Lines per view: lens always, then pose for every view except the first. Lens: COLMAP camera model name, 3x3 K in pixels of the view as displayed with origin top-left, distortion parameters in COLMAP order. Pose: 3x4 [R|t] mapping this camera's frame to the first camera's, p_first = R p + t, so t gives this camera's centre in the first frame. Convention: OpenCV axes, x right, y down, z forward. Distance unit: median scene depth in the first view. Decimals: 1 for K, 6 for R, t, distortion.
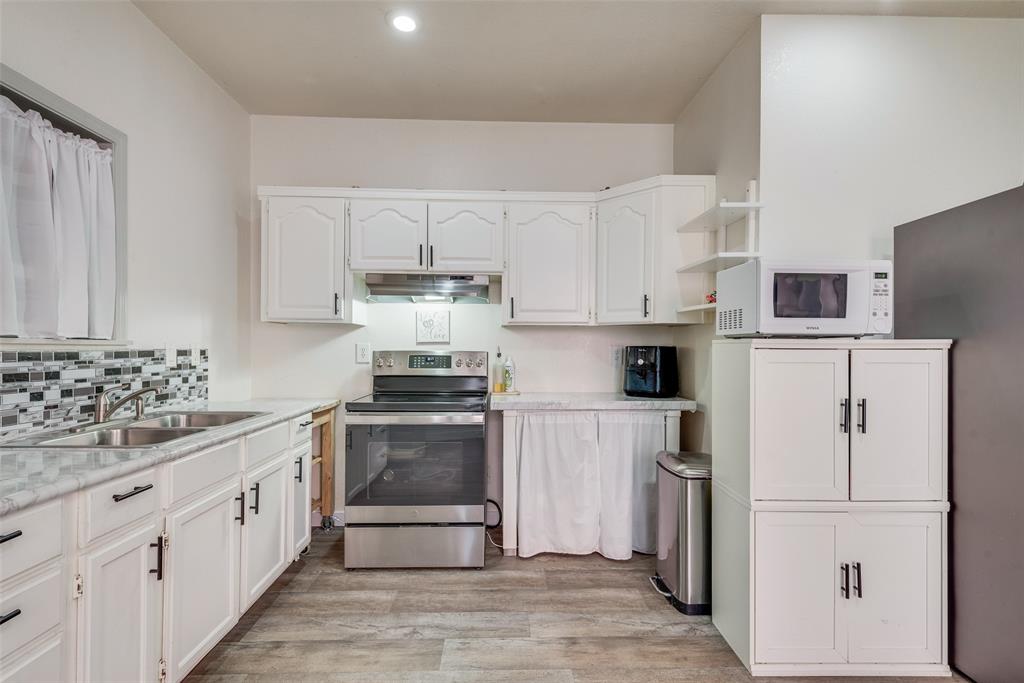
lens RADIAL K [[485.4, 0, 514.4], [0, 485.4, 346.8], [0, 0, 1]] dist [0.006758, -0.000941]
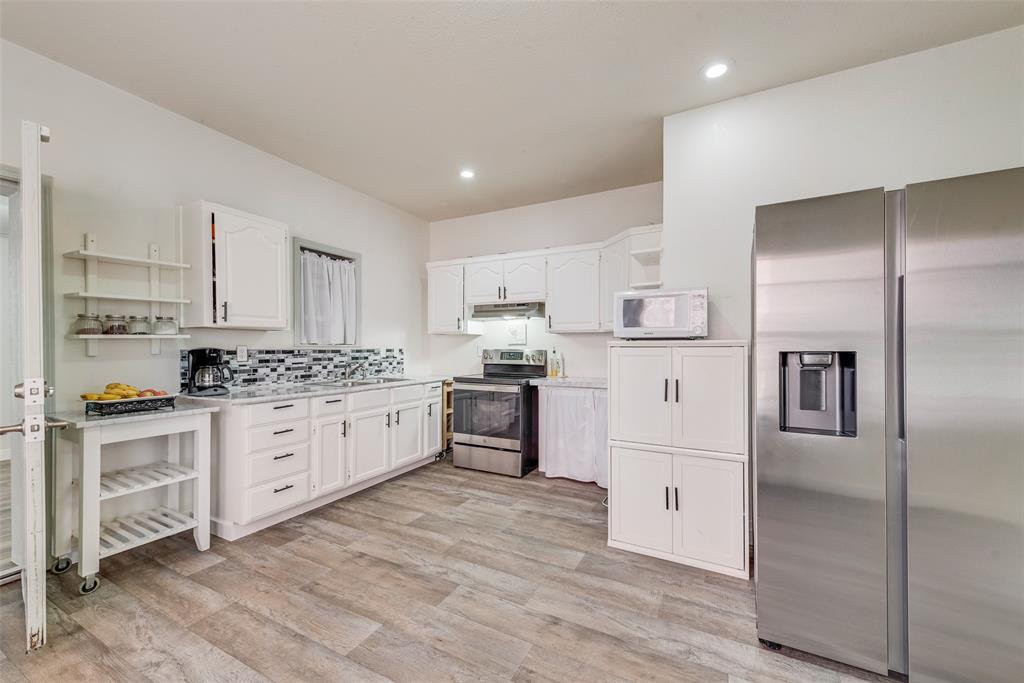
lens RADIAL K [[407.4, 0, 515.6], [0, 407.4, 347.1], [0, 0, 1]] dist [0.004347, 0.000106]
pose [[0.871658, -0.005002, -0.490089, 0.663240], [0.005004, 0.999987, -0.001305, 0.003389], [0.490089, -0.001315, 0.871672, -0.260653]]
